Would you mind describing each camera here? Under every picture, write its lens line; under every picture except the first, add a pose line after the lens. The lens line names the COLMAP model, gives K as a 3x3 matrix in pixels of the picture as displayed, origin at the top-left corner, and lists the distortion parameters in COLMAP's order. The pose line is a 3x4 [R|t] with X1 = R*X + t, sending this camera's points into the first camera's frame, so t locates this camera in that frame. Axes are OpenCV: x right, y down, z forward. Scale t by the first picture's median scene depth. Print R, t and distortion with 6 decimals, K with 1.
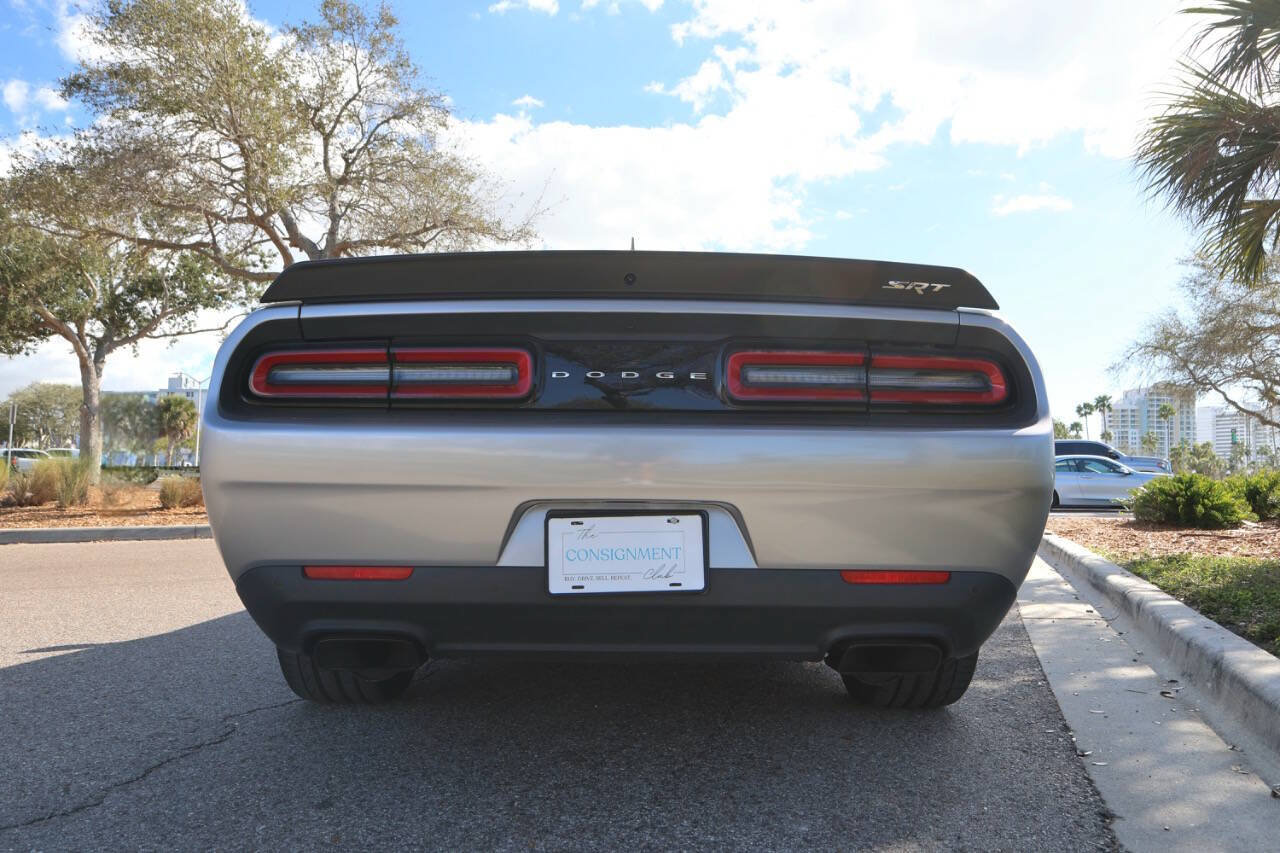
lens RADIAL K [[966.7, 0, 638.8], [0, 966.7, 462.9], [0, 0, 1]] dist [0.004874, 0.000112]
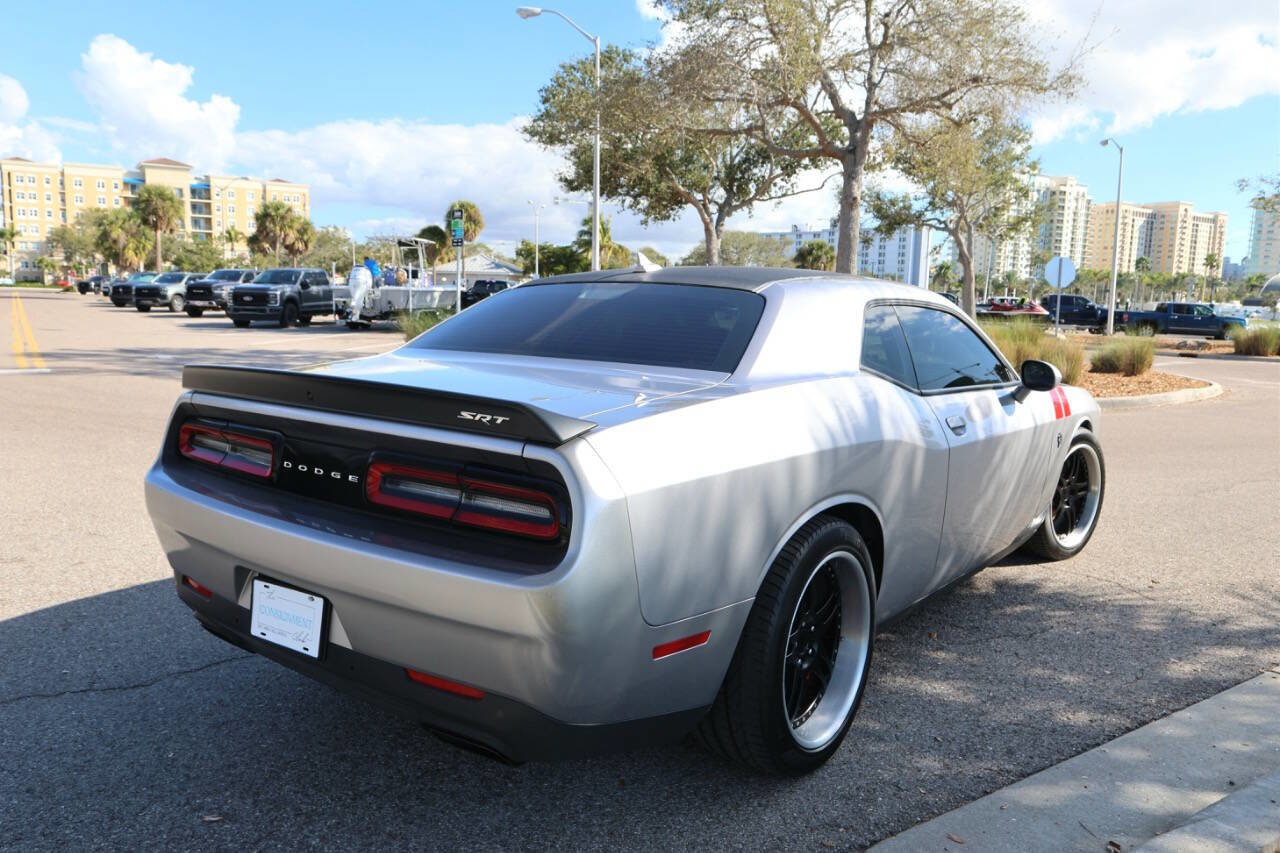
lens RADIAL K [[944.4, 0, 643.9], [0, 944.4, 440.5], [0, 0, 1]] dist [-0.003233, 0.000228]
pose [[0.794681, 0.097278, -0.599182, 0.197308], [-0.004966, 0.988085, 0.153831, -0.060149], [0.607007, -0.119271, 0.785695, 0.058120]]
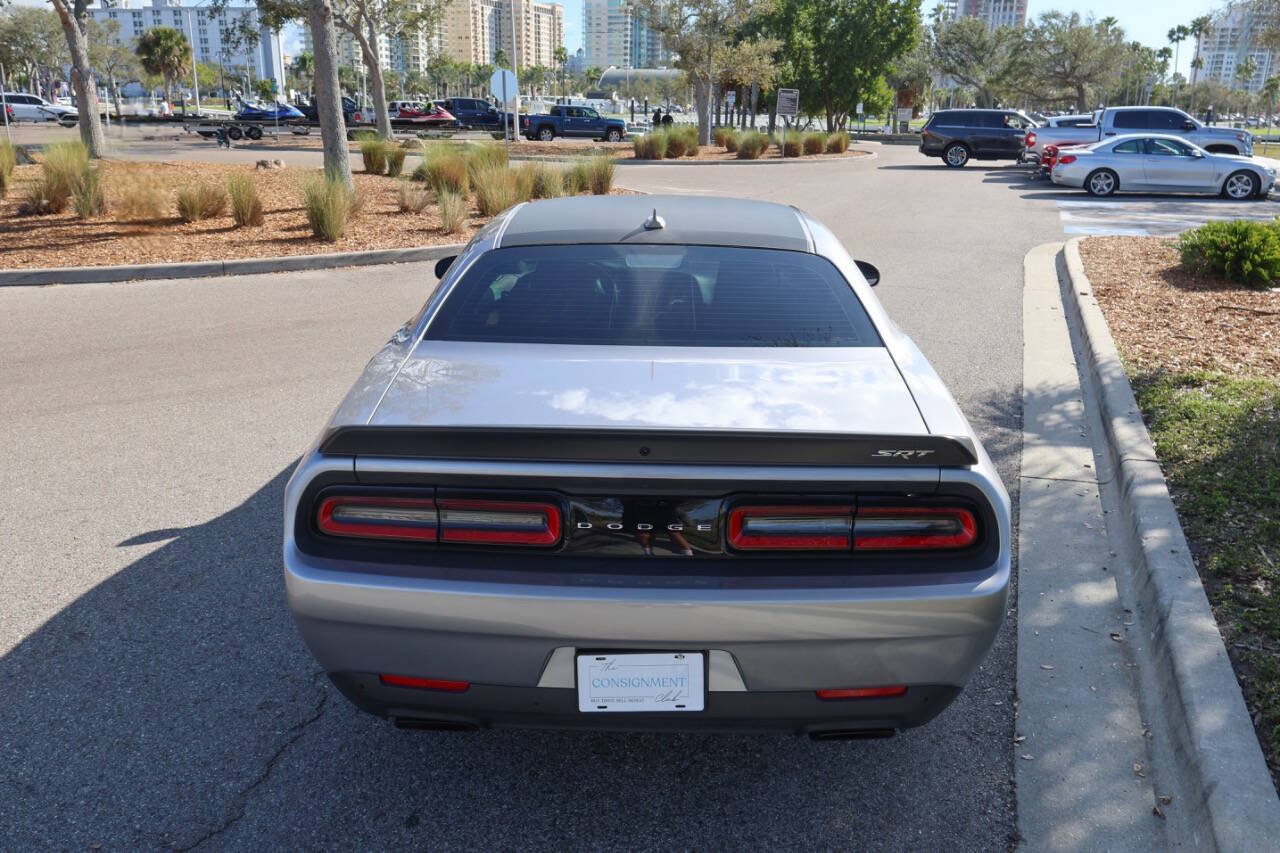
lens RADIAL K [[992.8, 0, 639.3], [0, 992.8, 457.6], [0, 0, 1]] dist [0.002243, 0.000205]
pose [[0.999488, 0.009817, -0.030438, 0.003682], [0.001446, 0.936880, 0.349647, -0.109991], [0.031950, -0.349513, 0.936387, -0.014887]]
